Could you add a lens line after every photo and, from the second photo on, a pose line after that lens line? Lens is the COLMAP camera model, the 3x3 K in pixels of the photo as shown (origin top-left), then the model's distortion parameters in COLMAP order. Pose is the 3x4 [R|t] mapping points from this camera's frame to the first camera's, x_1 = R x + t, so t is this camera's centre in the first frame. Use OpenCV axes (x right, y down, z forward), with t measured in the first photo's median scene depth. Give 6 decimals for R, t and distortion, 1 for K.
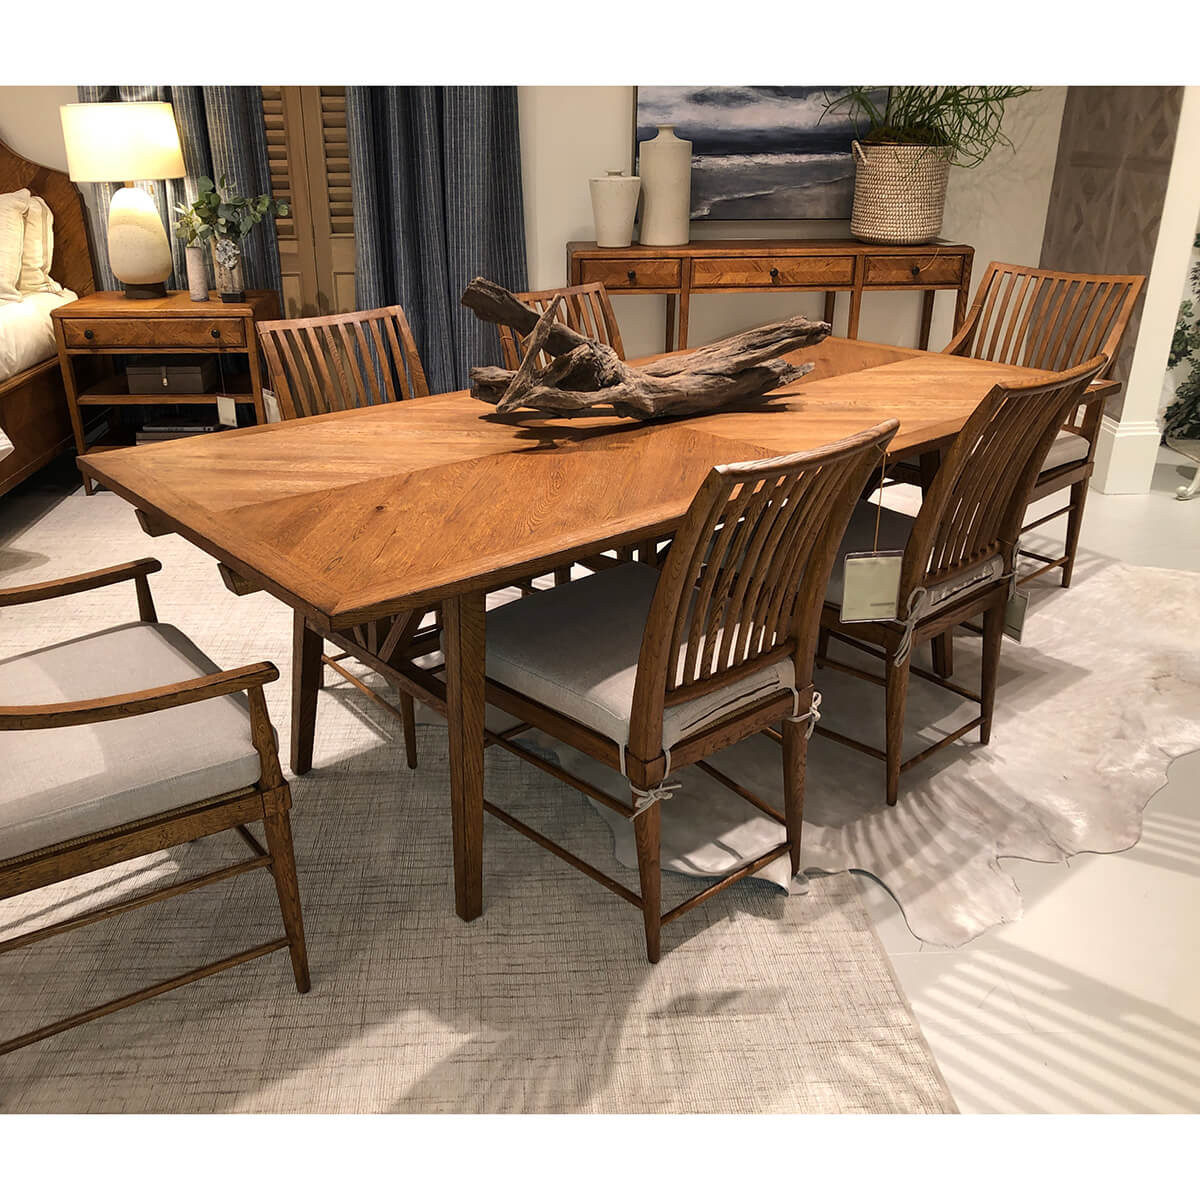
lens RADIAL K [[1080.4, 0, 573.6], [0, 1080.4, 599.7], [0, 0, 1]] dist [0.003418, 0.011975]
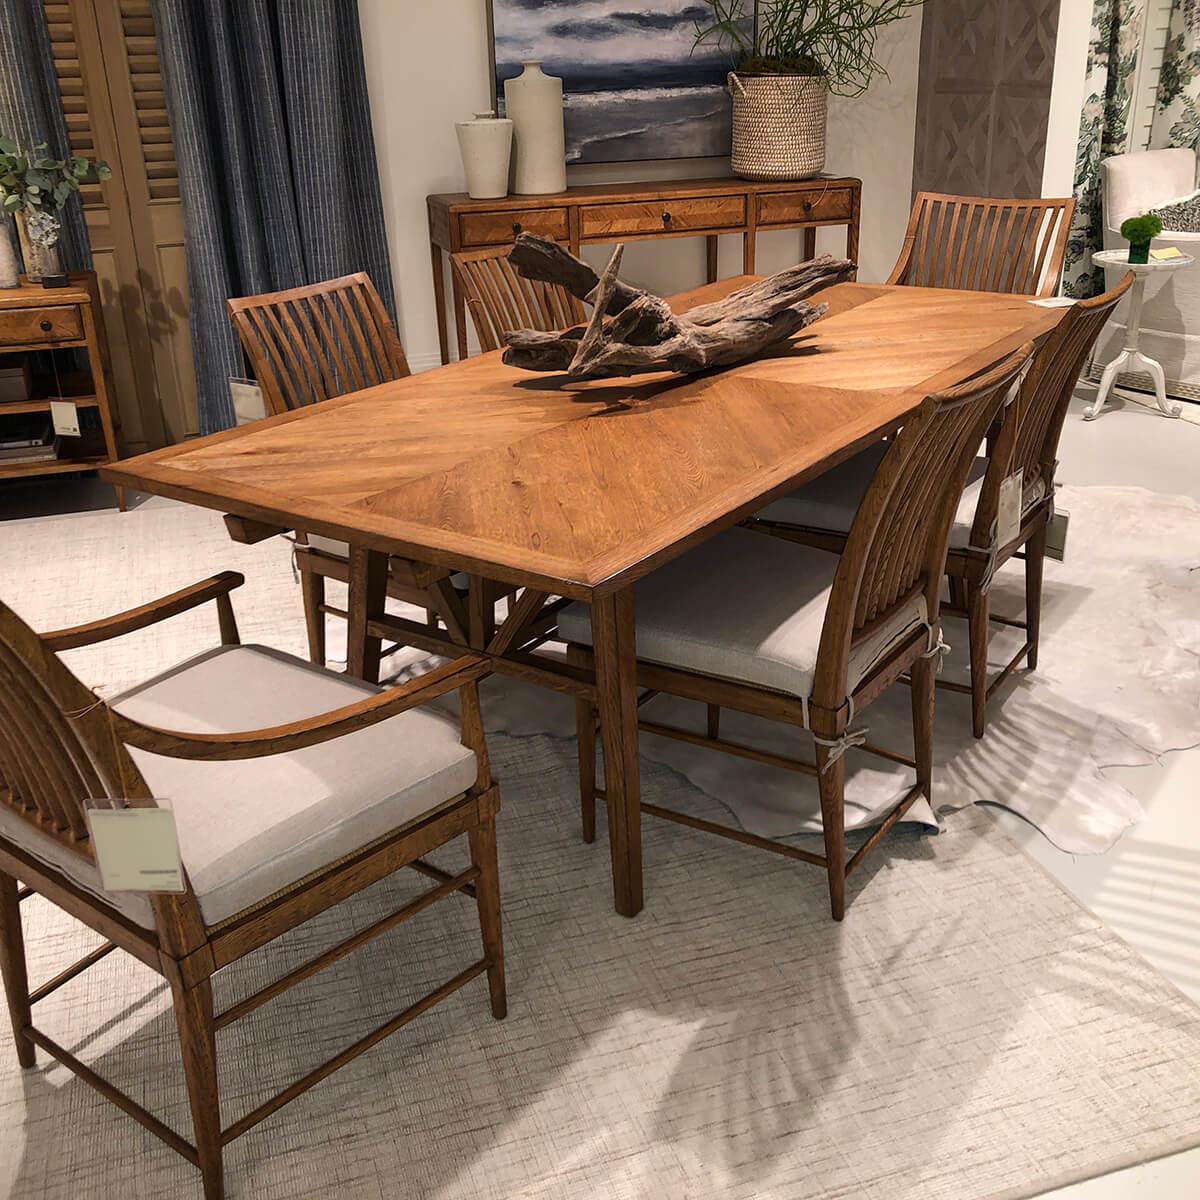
lens RADIAL K [[1252.8, 0, 600.0], [0, 1252.8, 600.0], [0, 0, 1]] dist [0.001024, 0.023165]
pose [[0.965984, -0.123526, 0.227194, -0.279173], [0.124832, 0.992140, 0.008669, 0.010755], [-0.226479, 0.019987, 0.973811, -0.042837]]
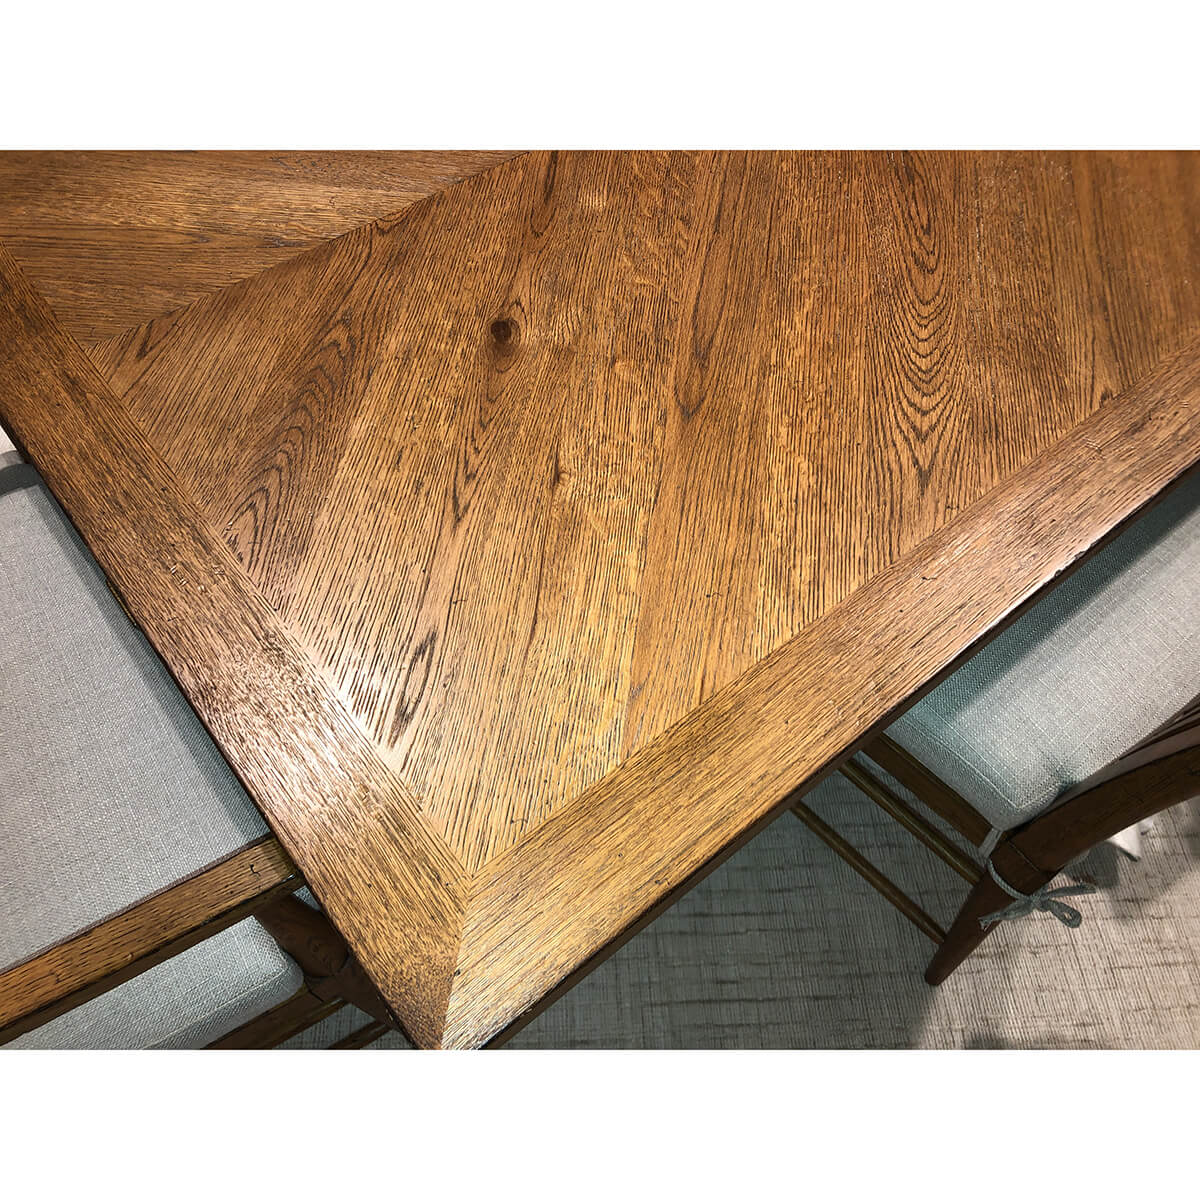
lens RADIAL K [[981.2, 0, 600.0], [0, 981.2, 600.0], [0, 0, 1]] dist [0.005244, 0.002506]
pose [[0.999664, 0.024704, -0.007834, -0.105257], [-0.016115, 0.829256, 0.558636, -0.156084], [0.020297, -0.558322, 0.829376, 0.493844]]
